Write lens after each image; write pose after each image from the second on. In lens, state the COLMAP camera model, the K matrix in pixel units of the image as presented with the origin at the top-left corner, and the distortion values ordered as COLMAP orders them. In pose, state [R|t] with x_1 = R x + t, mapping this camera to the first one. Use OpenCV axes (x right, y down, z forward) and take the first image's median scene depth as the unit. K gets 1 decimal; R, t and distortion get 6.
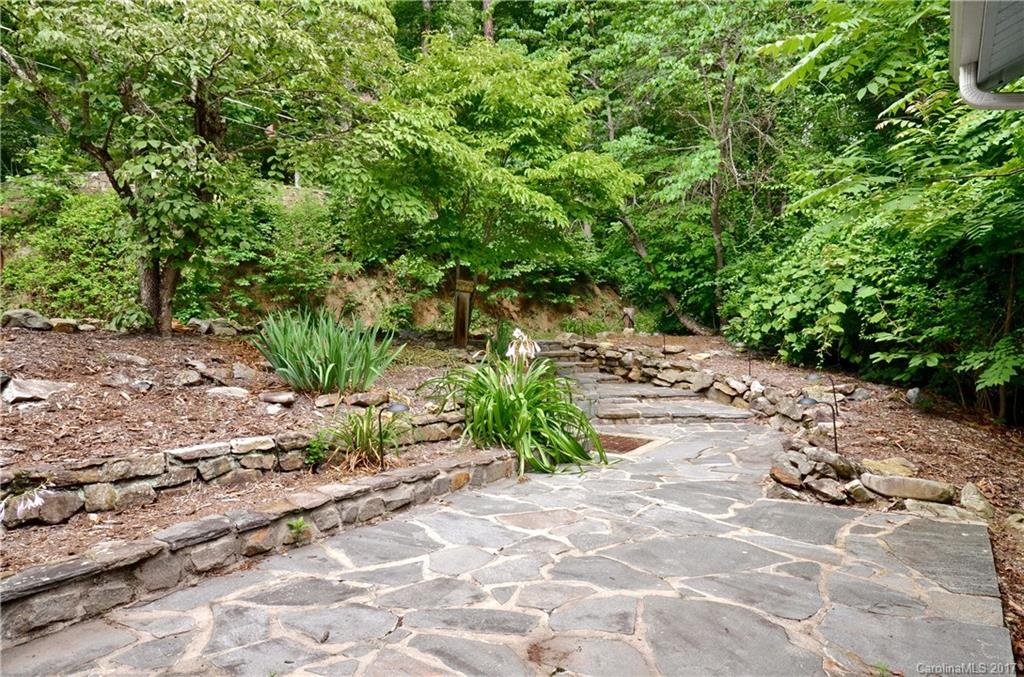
lens RADIAL K [[594.3, 0, 512.3], [0, 594.3, 340.0], [0, 0, 1]] dist [0.007813, 0.002557]
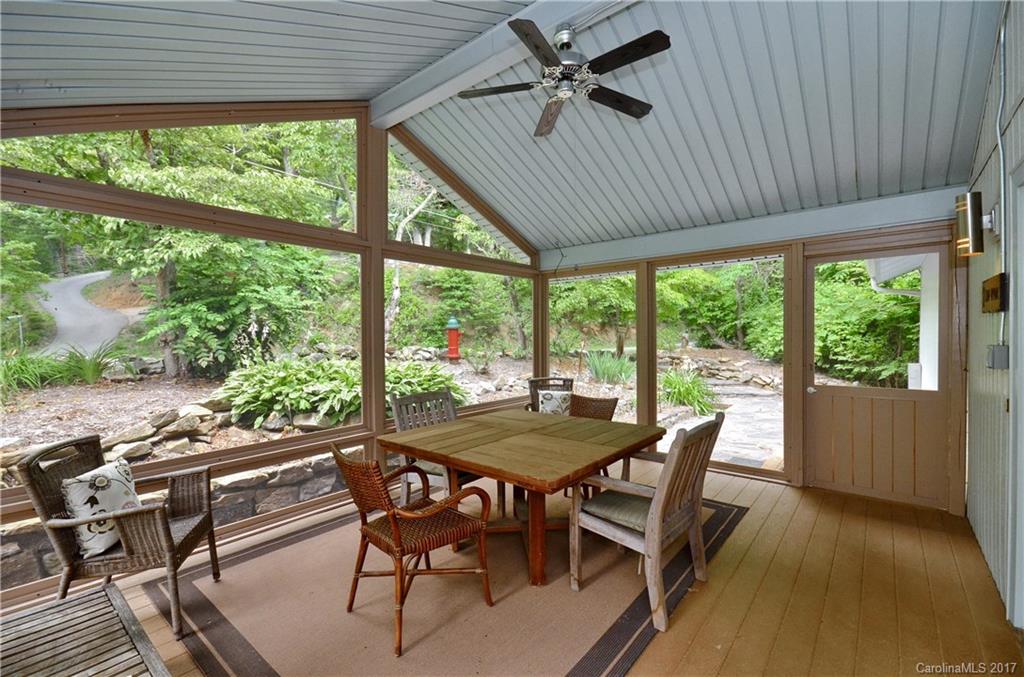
lens RADIAL K [[448.1, 0, 512.6], [0, 448.1, 333.2], [0, 0, 1]] dist [0.000086, -0.000015]
pose [[0.998242, -0.004159, -0.059127, -0.384558], [0.003165, 0.999852, -0.016900, -0.056646], [0.059188, 0.016684, 0.998107, -0.566810]]
